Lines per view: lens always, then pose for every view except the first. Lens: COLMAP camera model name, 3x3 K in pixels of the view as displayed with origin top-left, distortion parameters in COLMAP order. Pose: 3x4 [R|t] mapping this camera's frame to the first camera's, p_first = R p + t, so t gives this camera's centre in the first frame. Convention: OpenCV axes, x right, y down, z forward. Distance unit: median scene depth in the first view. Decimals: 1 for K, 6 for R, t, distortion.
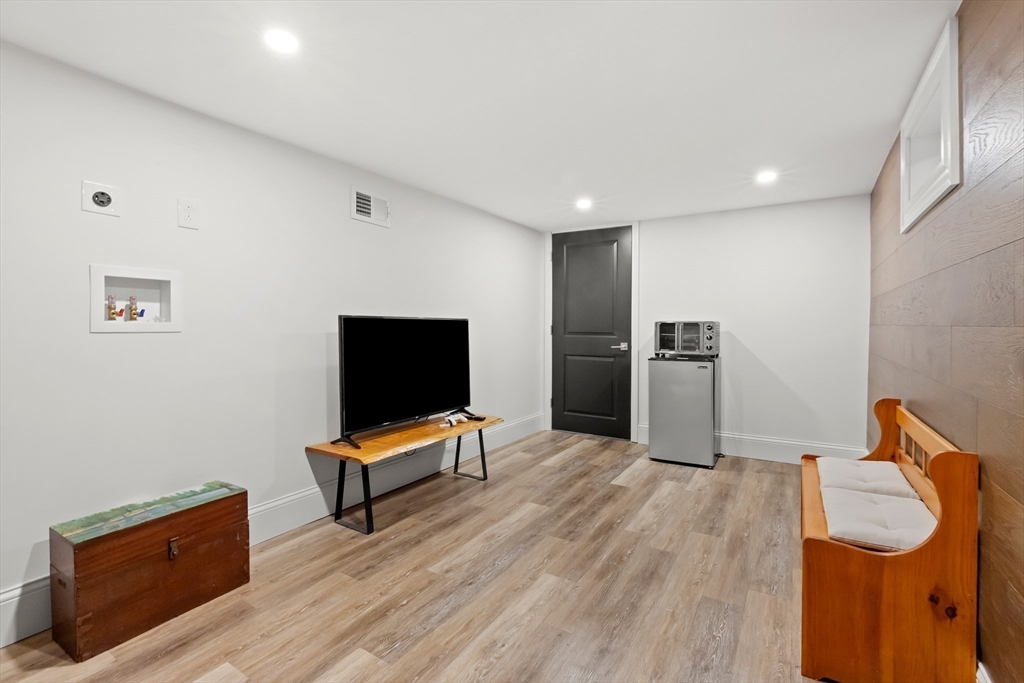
lens RADIAL K [[472.2, 0, 513.4], [0, 472.2, 334.1], [0, 0, 1]] dist [0.009456, -0.000066]
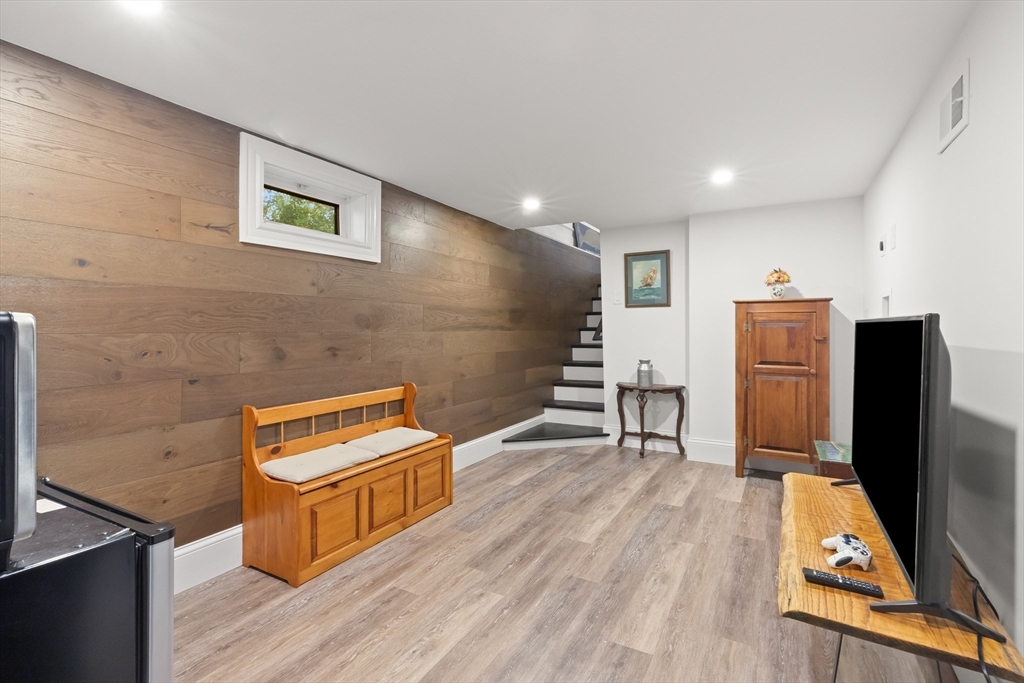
lens RADIAL K [[472.2, 0, 511.5], [0, 472.2, 334.3], [0, 0, 1]] dist [0.009456, -0.000066]
pose [[-0.999451, 0.000128, -0.033133, 0.275841], [-0.000928, 0.999491, 0.031880, -0.045257], [0.033120, 0.031894, -0.998942, 1.959874]]
